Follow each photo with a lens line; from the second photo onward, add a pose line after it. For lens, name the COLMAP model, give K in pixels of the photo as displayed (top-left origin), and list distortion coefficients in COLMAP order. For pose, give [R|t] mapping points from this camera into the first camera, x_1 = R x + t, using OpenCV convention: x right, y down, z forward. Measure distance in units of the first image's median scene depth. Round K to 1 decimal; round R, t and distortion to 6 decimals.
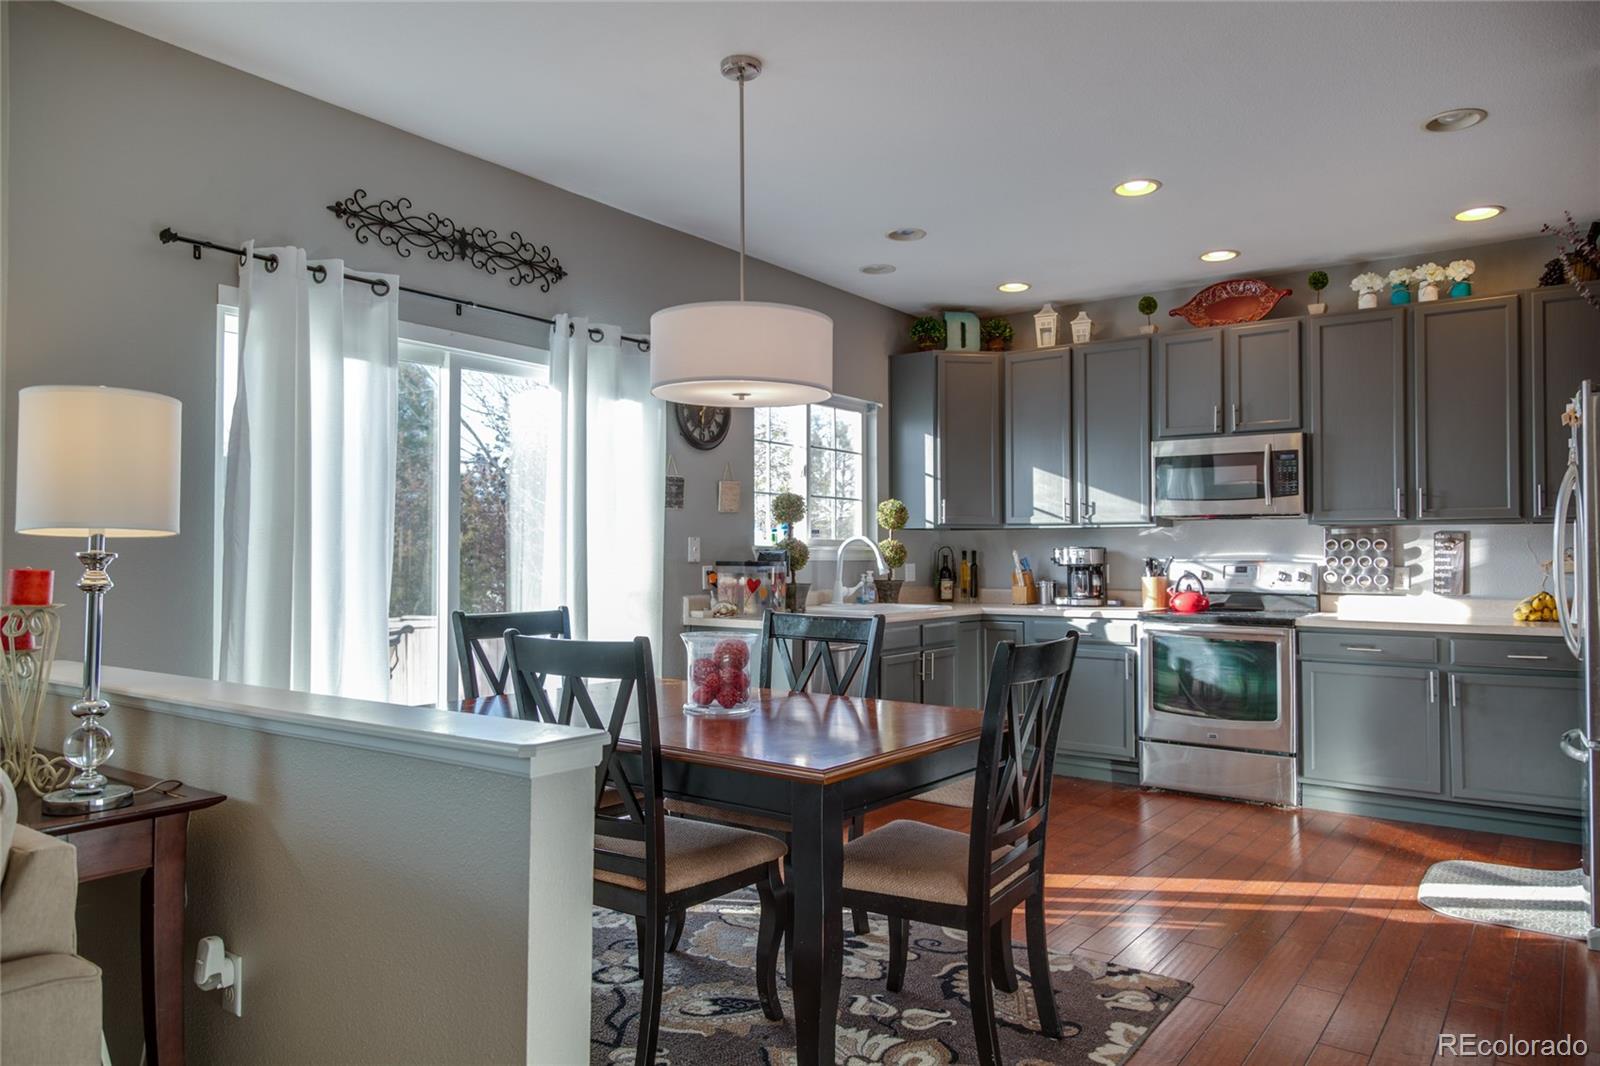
lens RADIAL K [[1034.7, 0, 798.1], [0, 1034.7, 512.1], [0, 0, 1]] dist [0.006121, 0.000585]
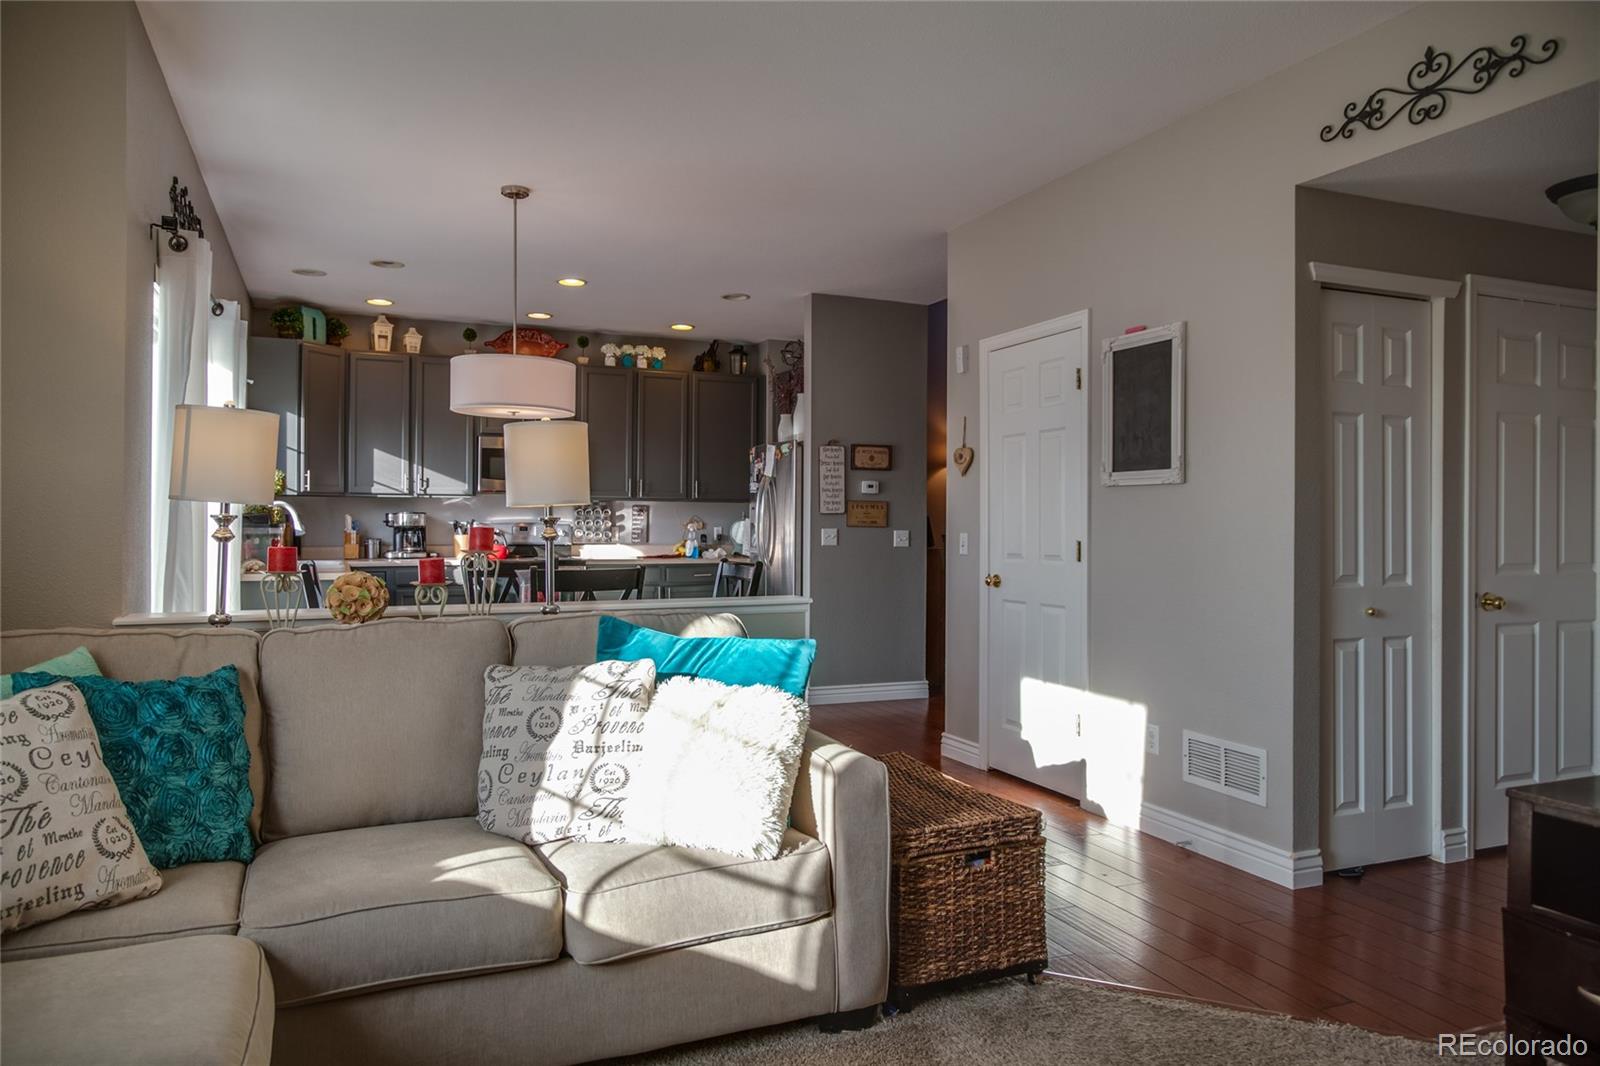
lens RADIAL K [[1034.7, 0, 798.1], [0, 1034.7, 512.1], [0, 0, 1]] dist [0.006121, 0.000585]
pose [[0.522311, 0.008190, 0.852715, -0.637812], [-0.038589, 0.999157, 0.014040, -0.003499], [-0.851881, -0.040239, 0.522187, -0.089357]]
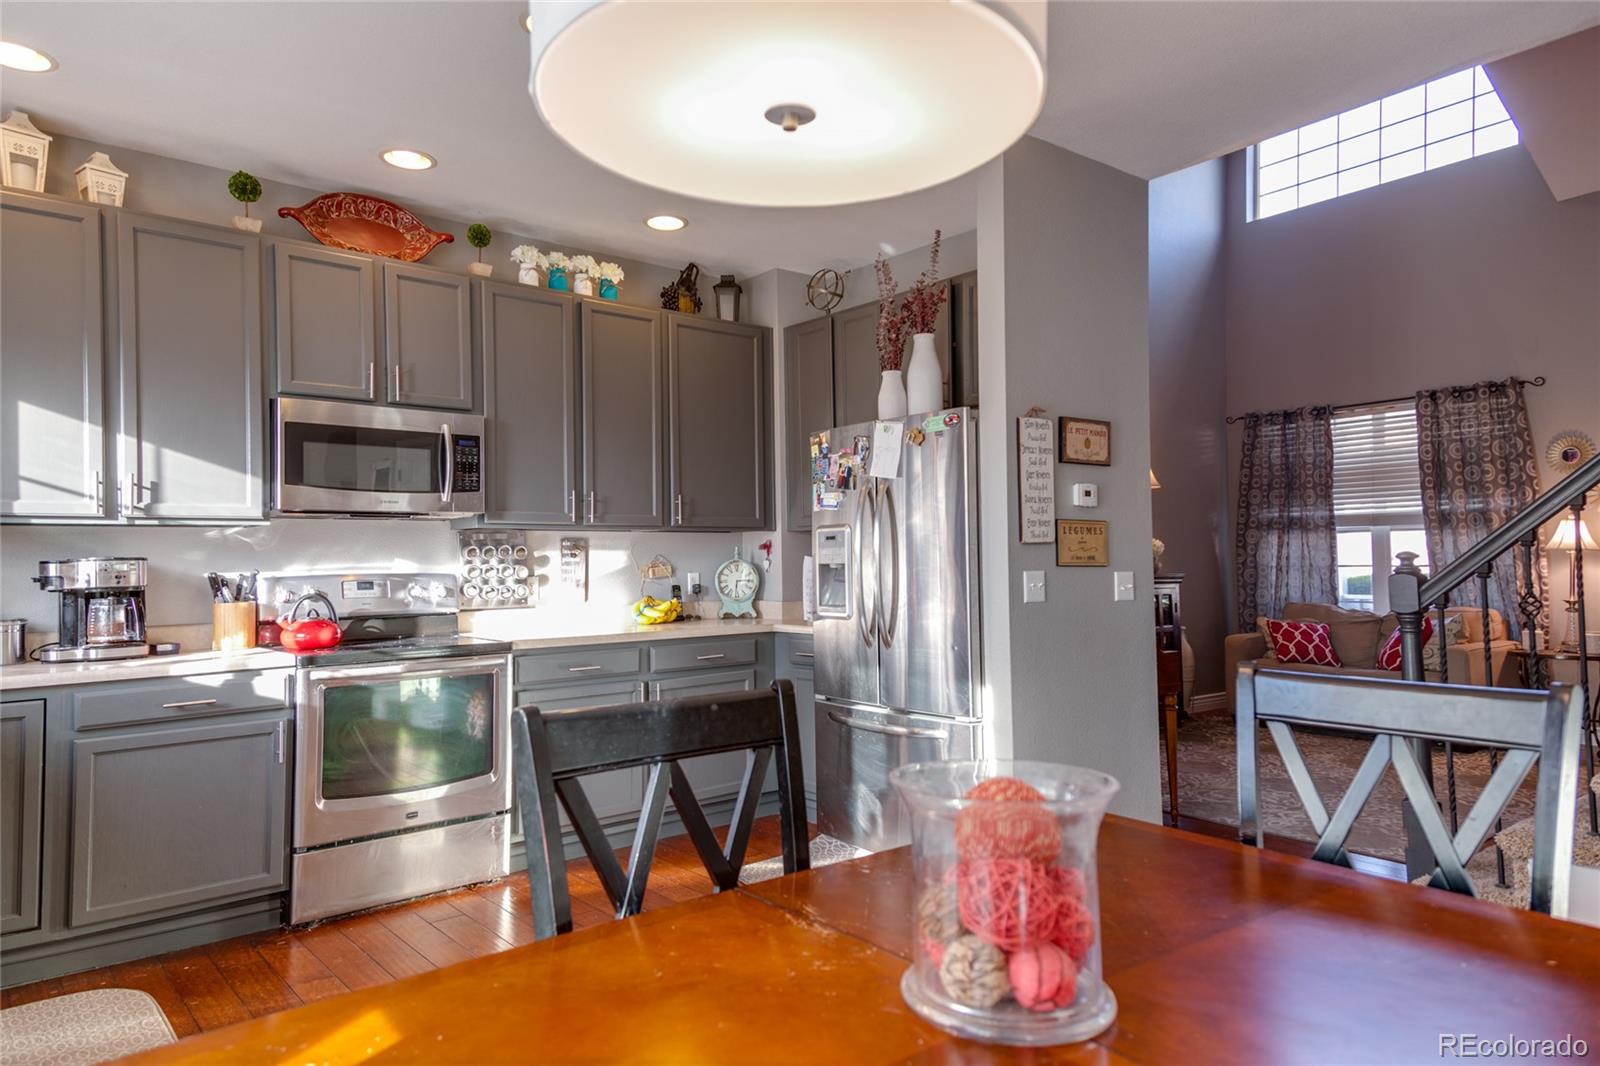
lens RADIAL K [[998.9, 0, 800.0], [0, 998.9, 533.0], [0, 0, 1]] dist [0.117174, -0.038687]
pose [[0.266055, 0.021056, 0.963728, -0.212109], [-0.023104, 0.999613, -0.015462, 0.022129], [-0.963681, -0.018152, 0.266439, 0.521808]]
